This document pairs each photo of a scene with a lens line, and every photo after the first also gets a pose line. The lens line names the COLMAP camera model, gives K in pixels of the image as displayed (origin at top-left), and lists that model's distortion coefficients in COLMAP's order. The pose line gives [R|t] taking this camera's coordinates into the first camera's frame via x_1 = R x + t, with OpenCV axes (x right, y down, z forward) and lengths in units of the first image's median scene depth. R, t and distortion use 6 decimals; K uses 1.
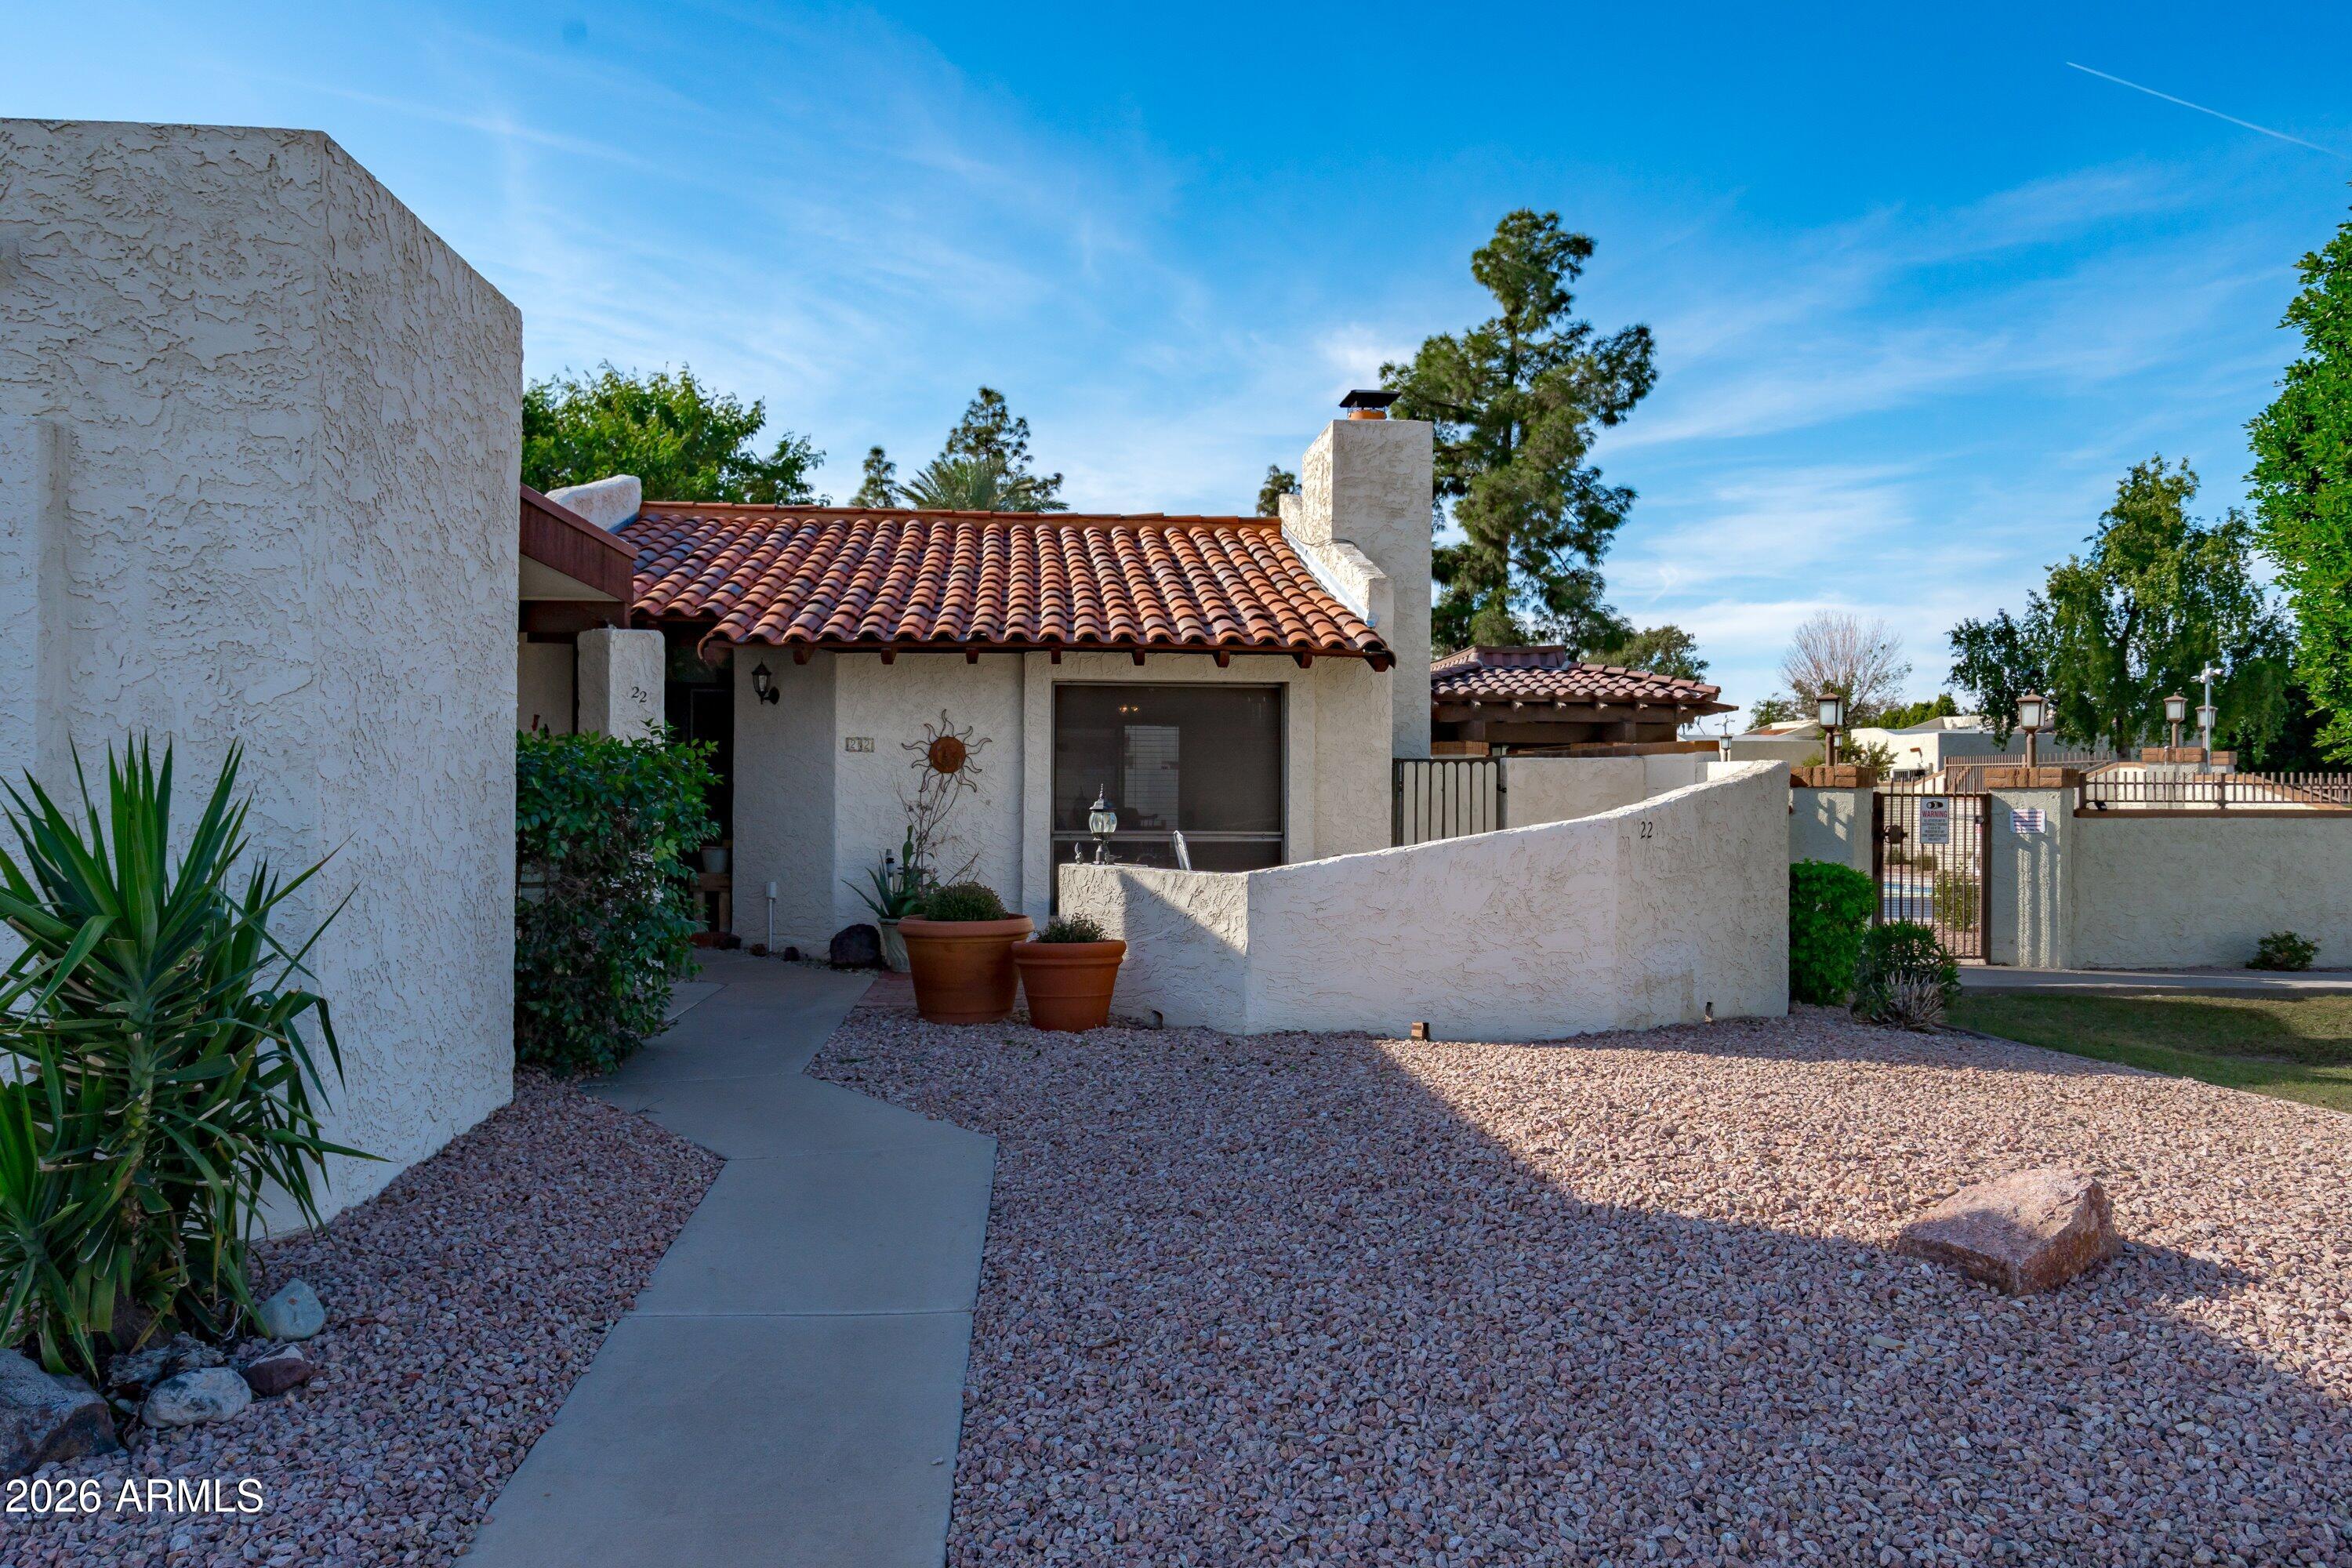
lens RADIAL K [[1597.7, 0, 1183.0], [0, 1597.7, 784.0], [0, 0, 1]] dist [0.022348, -0.004330]
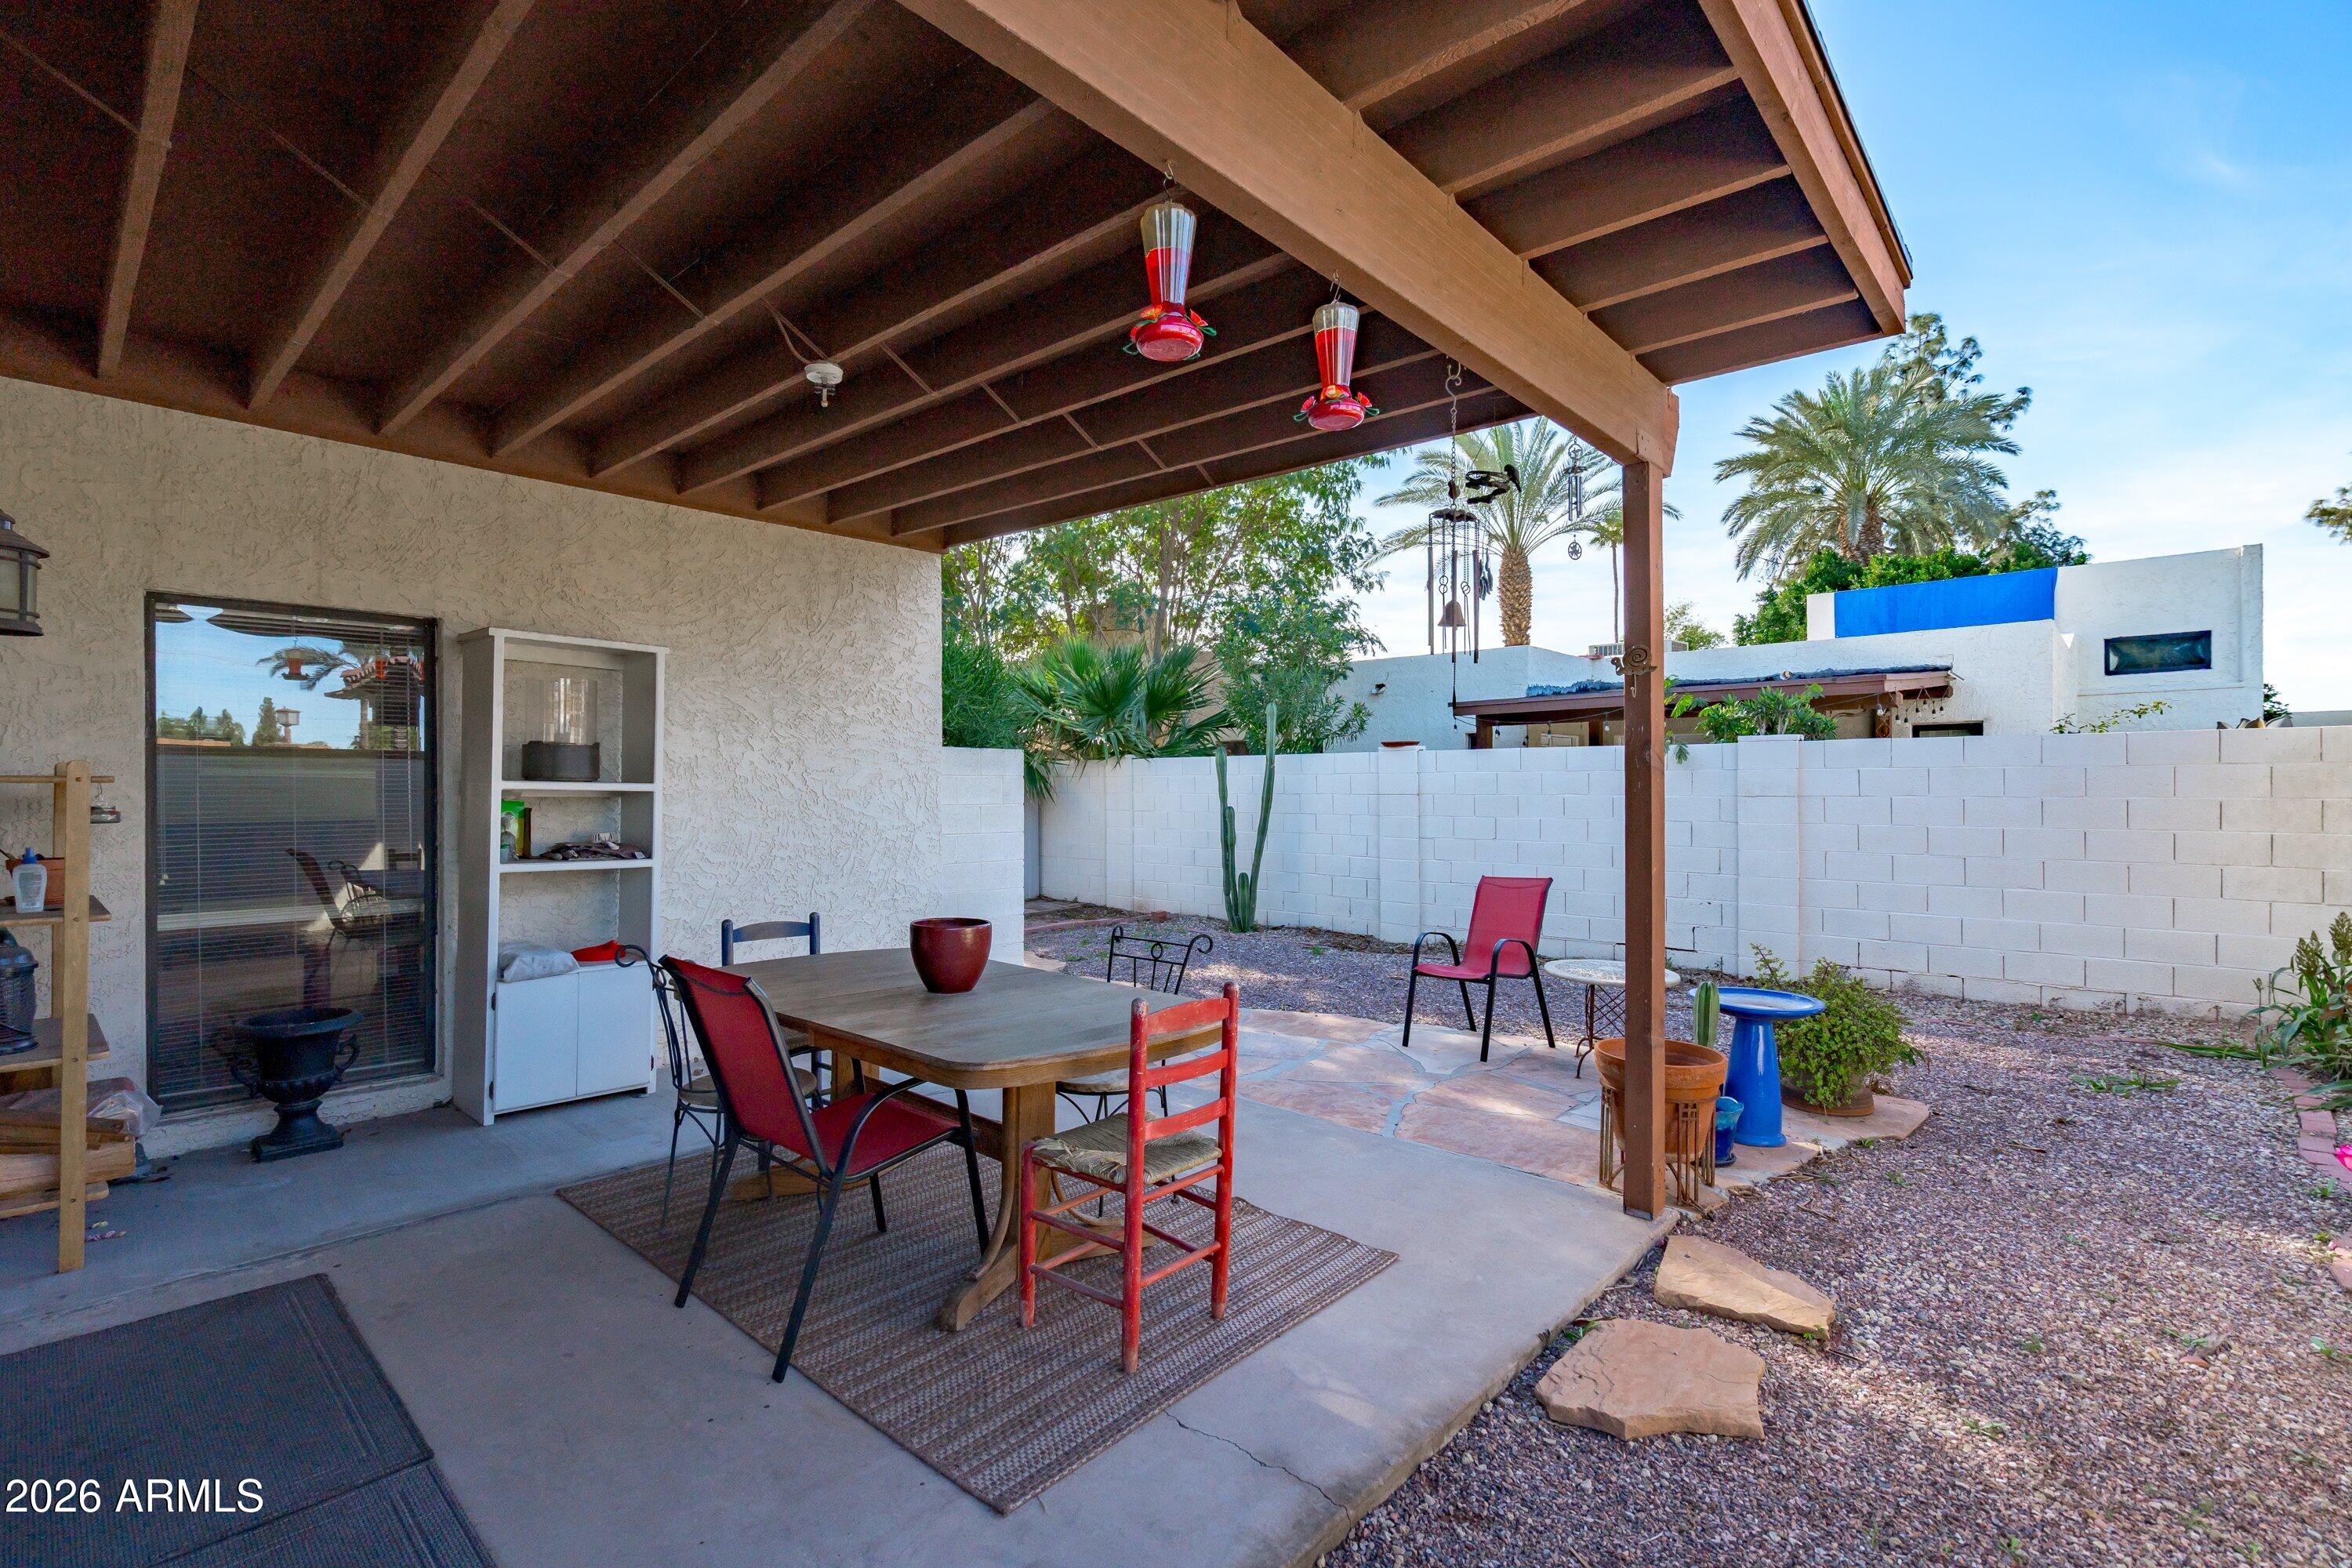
lens RADIAL K [[1039.9, 0, 1163.1], [0, 1039.9, 782.1], [0, 0, 1]] dist [-0.011303, -0.000151]
pose [[0.669654, -0.007041, -0.742640, 0.020088], [0.010126, 0.999949, -0.000349, -0.000009], [0.742604, -0.007286, 0.669691, 0.429499]]
